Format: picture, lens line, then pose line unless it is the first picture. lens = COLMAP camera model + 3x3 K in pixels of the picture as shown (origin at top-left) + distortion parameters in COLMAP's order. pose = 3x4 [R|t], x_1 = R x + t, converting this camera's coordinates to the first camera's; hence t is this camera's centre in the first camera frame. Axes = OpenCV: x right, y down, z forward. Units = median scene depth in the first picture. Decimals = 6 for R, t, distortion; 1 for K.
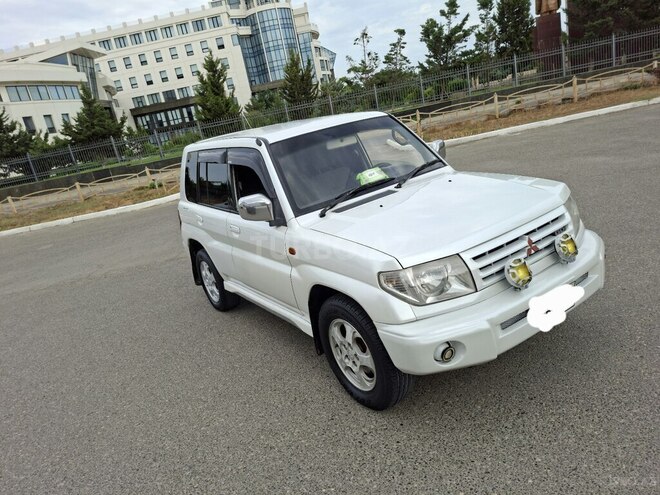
lens RADIAL K [[476.3, 0, 321.5], [0, 476.3, 247.7], [0, 0, 1]] dist [0.052554, -0.060375]
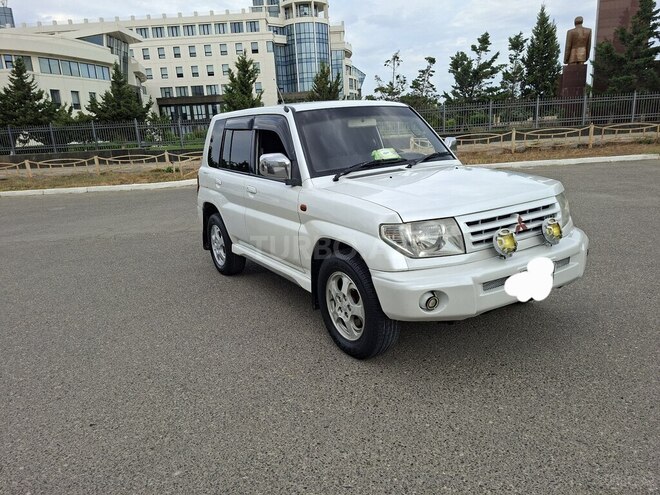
lens RADIAL K [[475.2, 0, 330.0], [0, 475.2, 247.5], [0, 0, 1]] dist [0.063985, -0.070819]
pose [[0.989757, 0.142577, 0.007239, 0.000328], [-0.142234, 0.989189, -0.035689, 0.014632], [-0.012249, 0.034294, 0.999337, -0.008902]]
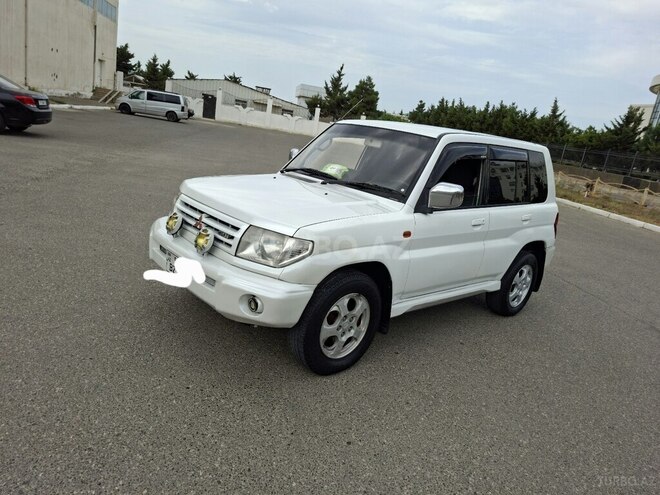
lens RADIAL K [[475.1, 0, 323.3], [0, 475.1, 246.8], [0, 0, 1]] dist [0.078269, -0.098616]
pose [[0.116567, 0.460718, -0.879858, 0.152814], [-0.443358, 0.816869, 0.368997, -0.052694], [0.888733, 0.347080, 0.299483, 0.090218]]
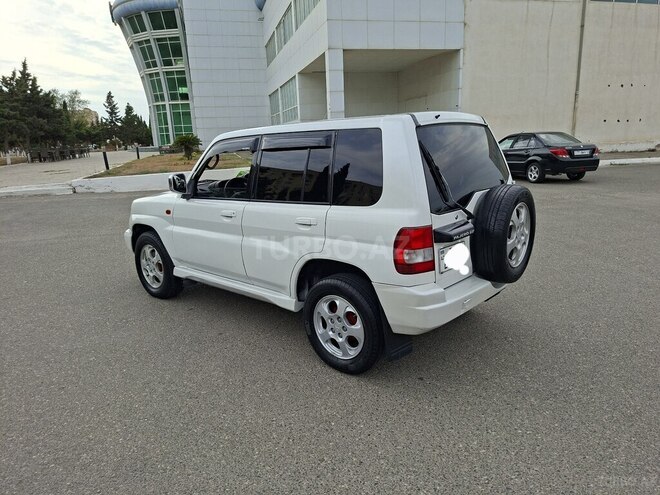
lens RADIAL K [[473.2, 0, 339.5], [0, 473.2, 238.9], [0, 0, 1]] dist [0.054830, -0.059568]
pose [[-0.935832, 0.281681, -0.211837, 0.026681], [0.140531, 0.849421, 0.508660, -0.088311], [0.323219, 0.446250, -0.834500, 0.309592]]
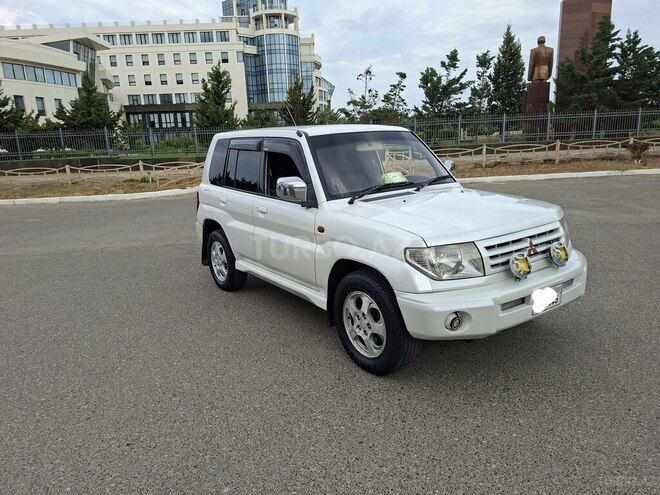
lens RADIAL K [[475.1, 0, 323.3], [0, 475.1, 246.8], [0, 0, 1]] dist [0.078269, -0.098616]
pose [[0.987607, 0.145325, 0.059273, -0.013569], [-0.141531, 0.987872, -0.063856, 0.013790], [-0.067834, 0.054675, 0.996197, -0.013999]]
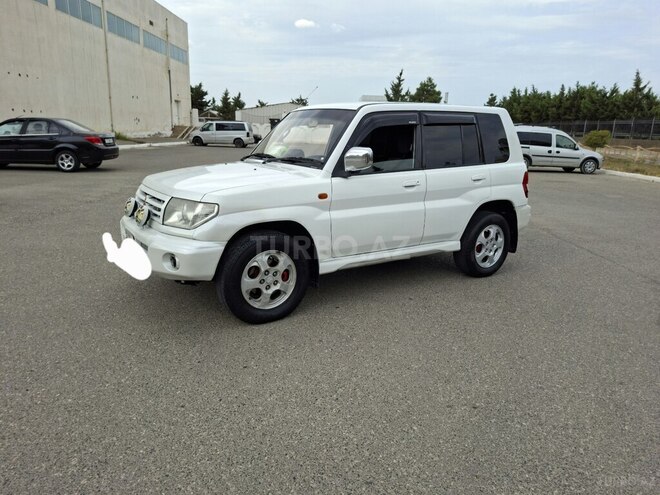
lens RADIAL K [[475.1, 0, 323.3], [0, 475.1, 246.8], [0, 0, 1]] dist [0.078269, -0.098616]
pose [[-0.009510, 0.430084, -0.902739, 0.176001], [-0.297730, 0.860617, 0.413153, -0.063783], [0.954603, 0.272702, 0.119865, 0.133140]]
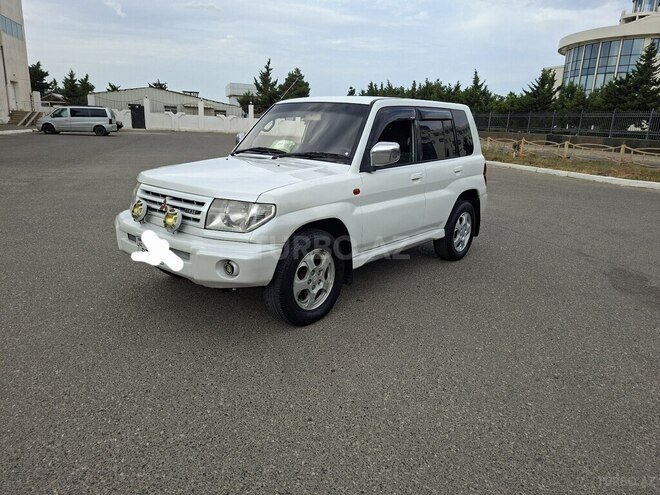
lens RADIAL K [[473.5, 0, 330.0], [0, 473.5, 247.5], [0, 0, 1]] dist [0.096841, -0.129972]
pose [[0.280569, 0.441896, -0.852062, 0.167158], [-0.355116, 0.872516, 0.335571, -0.048576], [0.891725, 0.208430, 0.401725, 0.086820]]
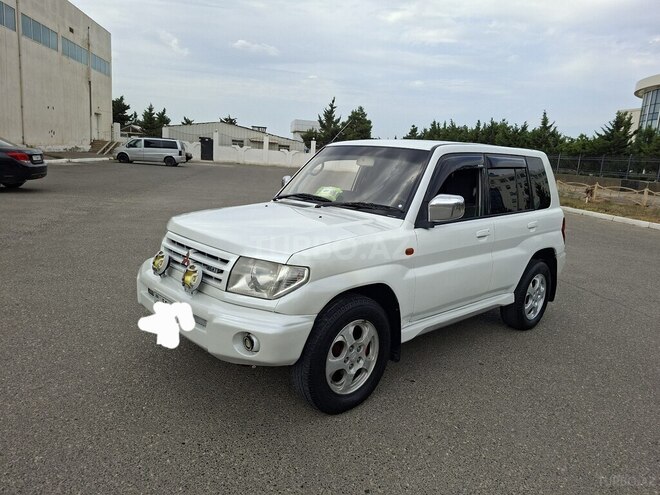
lens RADIAL K [[473.2, 0, 331.6], [0, 473.2, 240.6], [0, 0, 1]] dist [0.085458, -0.107122]
pose [[0.157696, 0.380606, -0.911192, 0.146513], [-0.367508, 0.879075, 0.303588, -0.049896], [0.916553, 0.286996, 0.278503, 0.095019]]
